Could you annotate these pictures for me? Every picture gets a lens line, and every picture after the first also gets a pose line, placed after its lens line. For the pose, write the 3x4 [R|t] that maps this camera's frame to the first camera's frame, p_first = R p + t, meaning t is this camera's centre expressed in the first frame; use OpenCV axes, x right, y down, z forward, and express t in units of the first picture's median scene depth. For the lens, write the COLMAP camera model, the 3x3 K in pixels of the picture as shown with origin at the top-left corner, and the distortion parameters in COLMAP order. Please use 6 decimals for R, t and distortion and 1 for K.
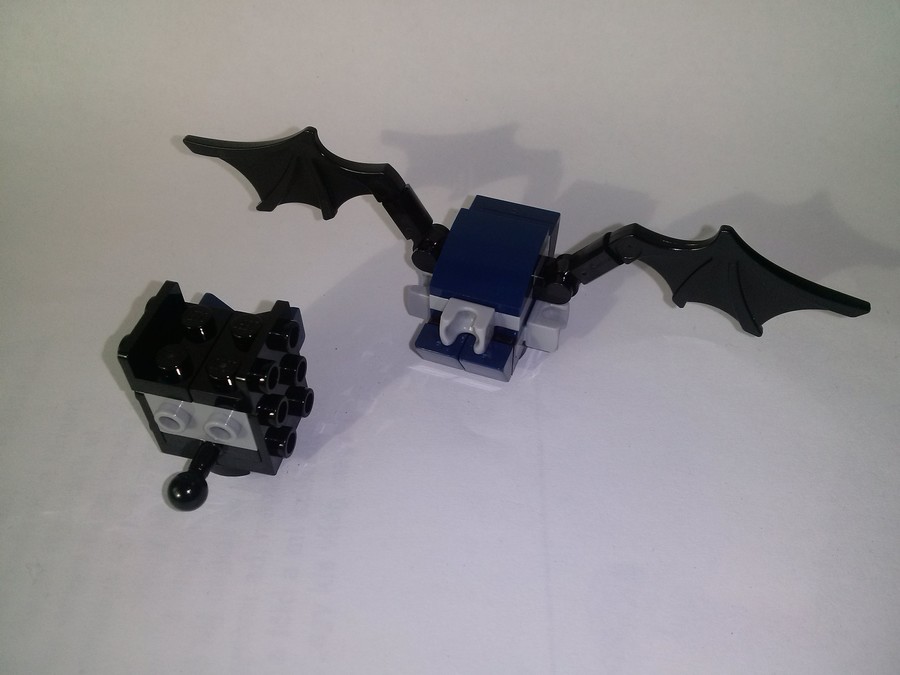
lens RADIAL K [[800.8, 0, 450.0], [0, 800.8, 337.5], [0, 0, 1]] dist [0.150334, -0.639525]
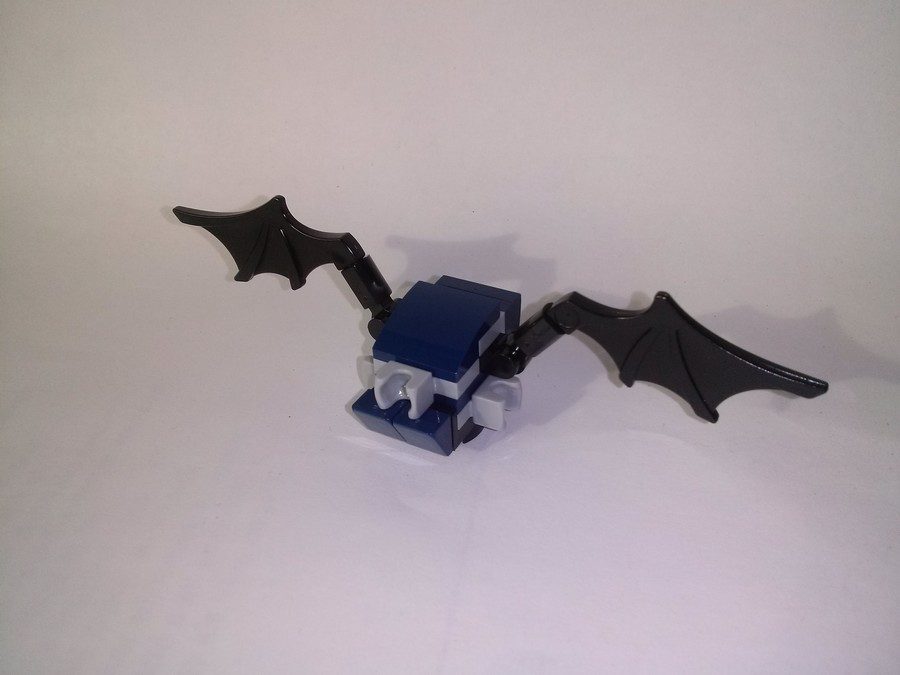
lens RADIAL K [[800.8, 0, 450.0], [0, 800.8, 337.5], [0, 0, 1]] dist [0.150334, -0.639525]
pose [[0.989164, 0.057571, -0.135058, 0.199968], [-0.085928, 0.972911, -0.214619, 0.125358], [0.119043, 0.223898, 0.967315, 0.048701]]
